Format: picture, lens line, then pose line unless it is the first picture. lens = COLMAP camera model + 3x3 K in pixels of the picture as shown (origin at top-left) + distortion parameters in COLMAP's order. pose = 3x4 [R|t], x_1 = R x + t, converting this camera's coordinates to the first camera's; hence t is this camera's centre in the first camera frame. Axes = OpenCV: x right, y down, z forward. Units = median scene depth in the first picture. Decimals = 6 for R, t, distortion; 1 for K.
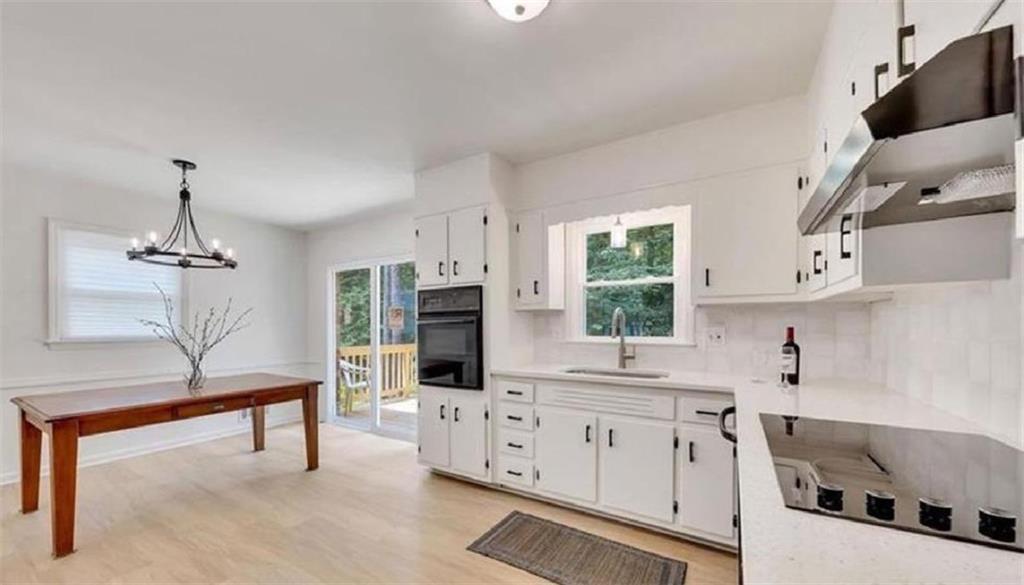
lens RADIAL K [[375.4, 0, 503.0], [0, 375.4, 330.0], [0, 0, 1]] dist [-0.002151, 0.000004]
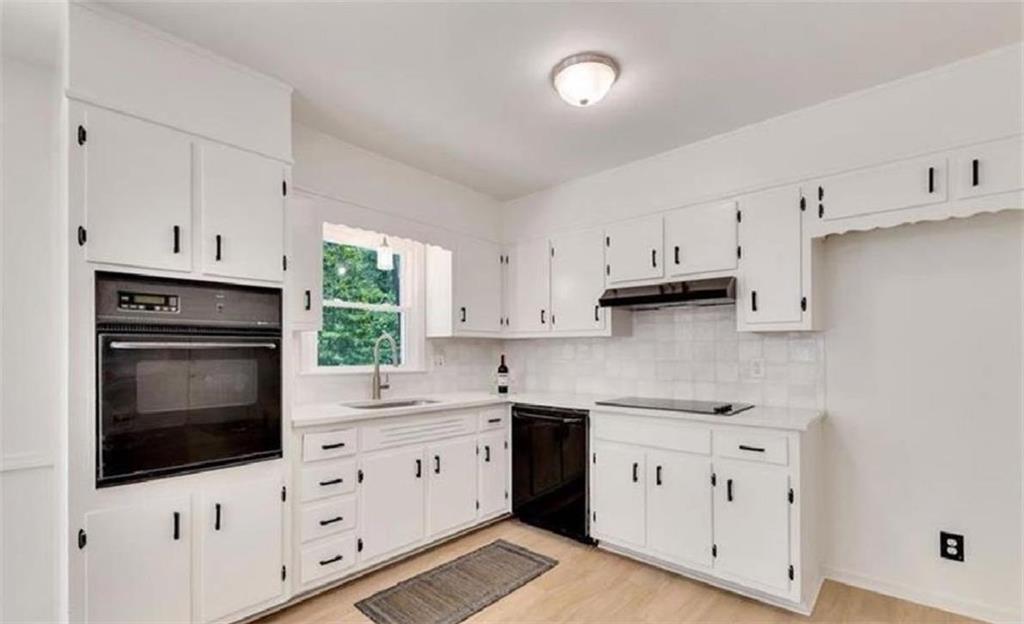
lens RADIAL K [[441.7, 0, 517.0], [0, 441.7, 350.1], [0, 0, 1]] dist [0.004331, 0.000154]
pose [[0.170711, 0.010663, 0.985263, -0.710220], [0.006277, 0.999909, -0.011909, -0.004444], [-0.985301, 0.008218, 0.170628, 0.485928]]
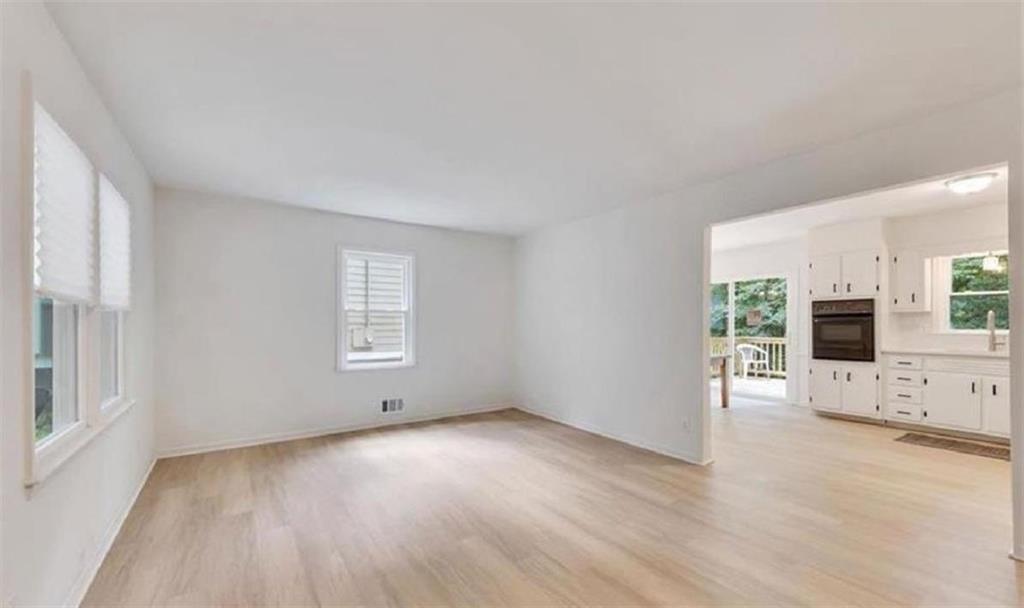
lens RADIAL K [[408.5, 0, 502.6], [0, 408.5, 322.1], [0, 0, 1]] dist [-0.000999, -0.000324]
pose [[0.910461, -0.000205, -0.413594, -0.794799], [-0.002449, 0.999980, -0.005887, 0.000810], [0.413587, 0.006373, 0.910442, -1.295379]]
